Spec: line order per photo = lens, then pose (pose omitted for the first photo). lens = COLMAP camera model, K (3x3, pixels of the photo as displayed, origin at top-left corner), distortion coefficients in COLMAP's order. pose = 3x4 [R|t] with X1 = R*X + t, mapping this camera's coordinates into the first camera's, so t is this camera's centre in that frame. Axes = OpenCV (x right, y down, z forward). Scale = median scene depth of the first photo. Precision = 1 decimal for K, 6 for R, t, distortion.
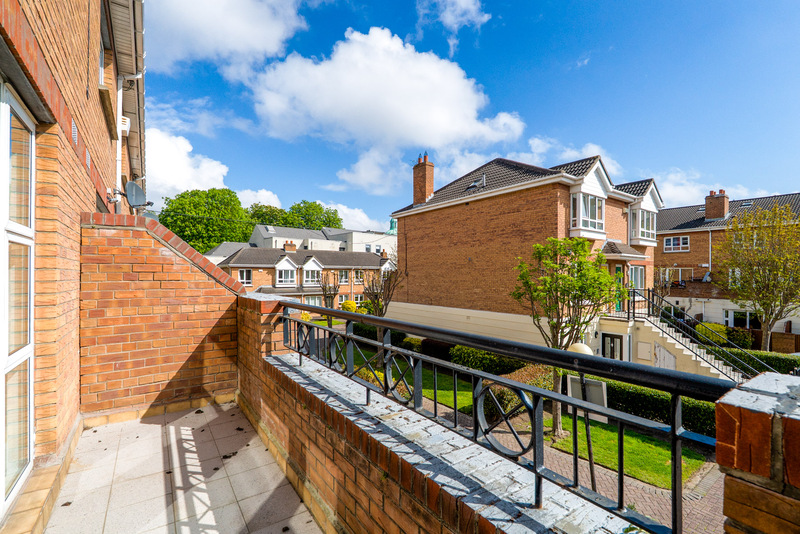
lens RADIAL K [[352.7, 0, 400.7], [0, 352.7, 269.8], [0, 0, 1]] dist [0.004424, 0.000100]
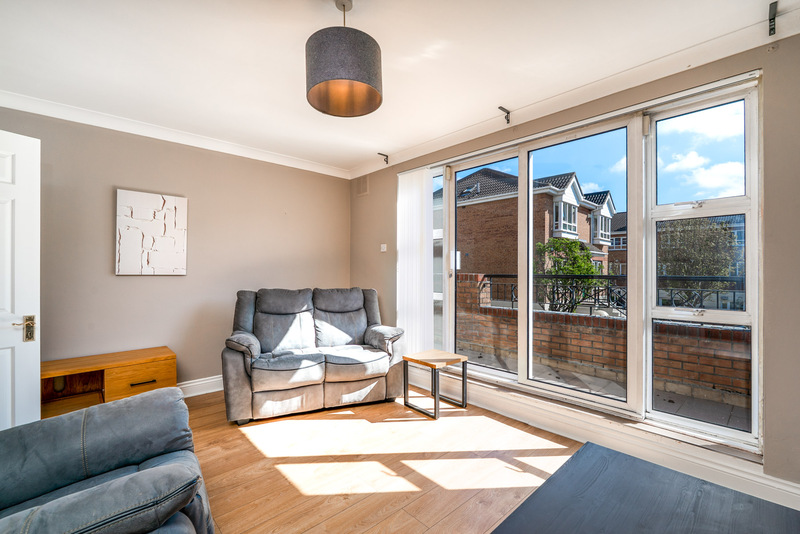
lens RADIAL K [[352.7, 0, 397.6], [0, 352.7, 267.2], [0, 0, 1]] dist [0.004424, 0.000100]
pose [[0.991459, 0.001512, 0.130407, -0.200102], [-0.001916, 0.999994, 0.002976, 0.008753], [-0.130401, -0.003200, 0.991456, -0.140891]]
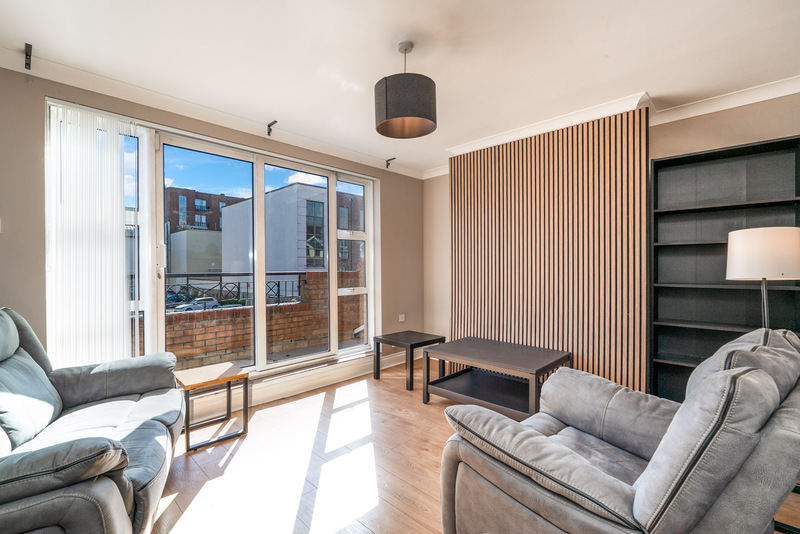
lens RADIAL K [[352.7, 0, 398.8], [0, 352.7, 268.5], [0, 0, 1]] dist [0.004424, 0.000100]
pose [[-0.178708, -0.002586, 0.983899, -1.066911], [-0.005963, 0.999981, 0.001545, 0.015590], [-0.983884, -0.005591, -0.178720, 0.767958]]
